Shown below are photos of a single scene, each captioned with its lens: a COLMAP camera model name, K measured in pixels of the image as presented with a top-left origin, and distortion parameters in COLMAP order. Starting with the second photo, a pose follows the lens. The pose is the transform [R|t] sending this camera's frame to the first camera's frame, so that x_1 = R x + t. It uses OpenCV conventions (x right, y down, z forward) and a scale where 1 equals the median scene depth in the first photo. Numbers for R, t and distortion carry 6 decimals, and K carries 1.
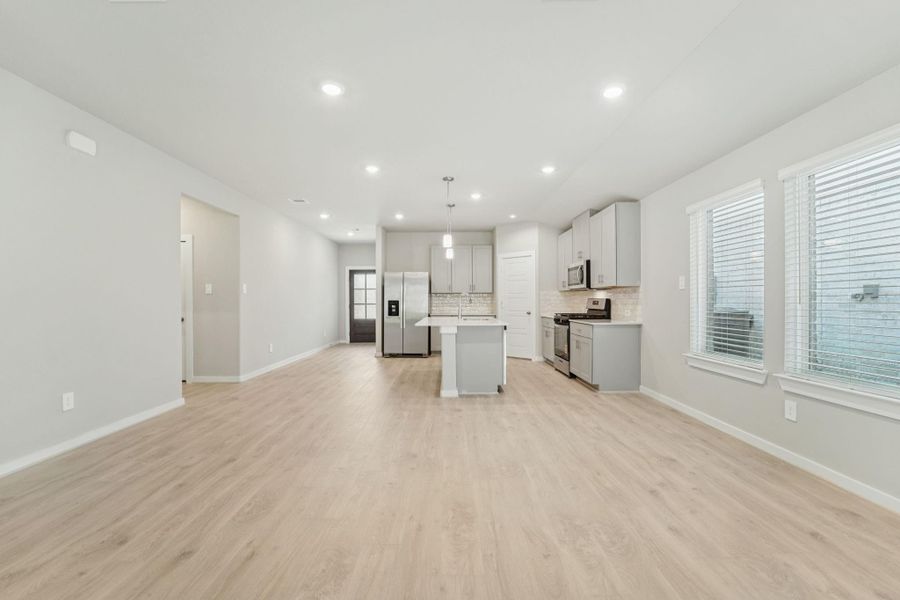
lens RADIAL K [[370.2, 0, 452.0], [0, 370.2, 302.3], [0, 0, 1]] dist [-0.021618, -0.000092]
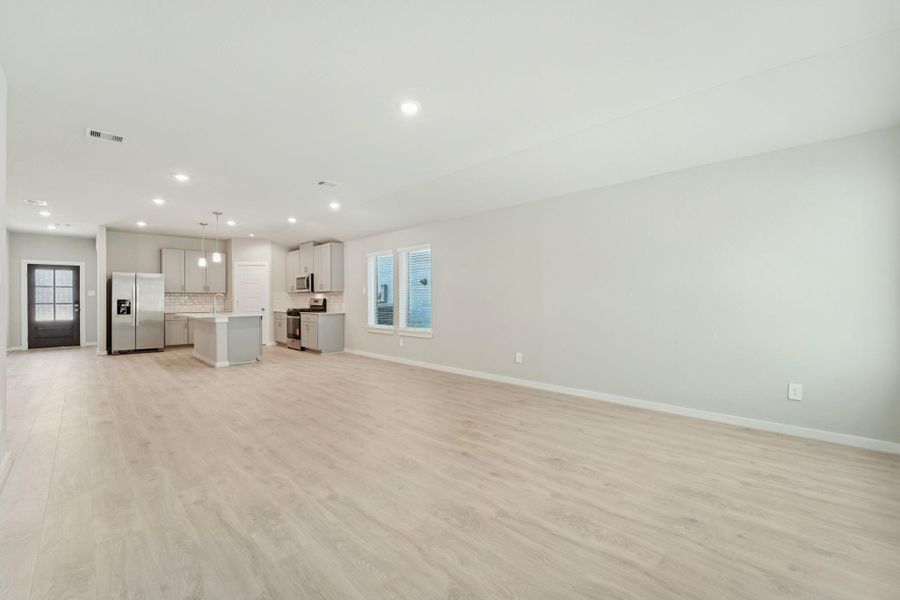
lens RADIAL K [[379.9, 0, 461.4], [0, 379.9, 301.9], [0, 0, 1]] dist [-0.018589, -0.000071]
pose [[0.706557, -0.004311, 0.707643, -0.290526], [0.002914, 0.999991, 0.003182, 0.001173], [-0.707650, -0.000186, 0.706563, -0.524201]]
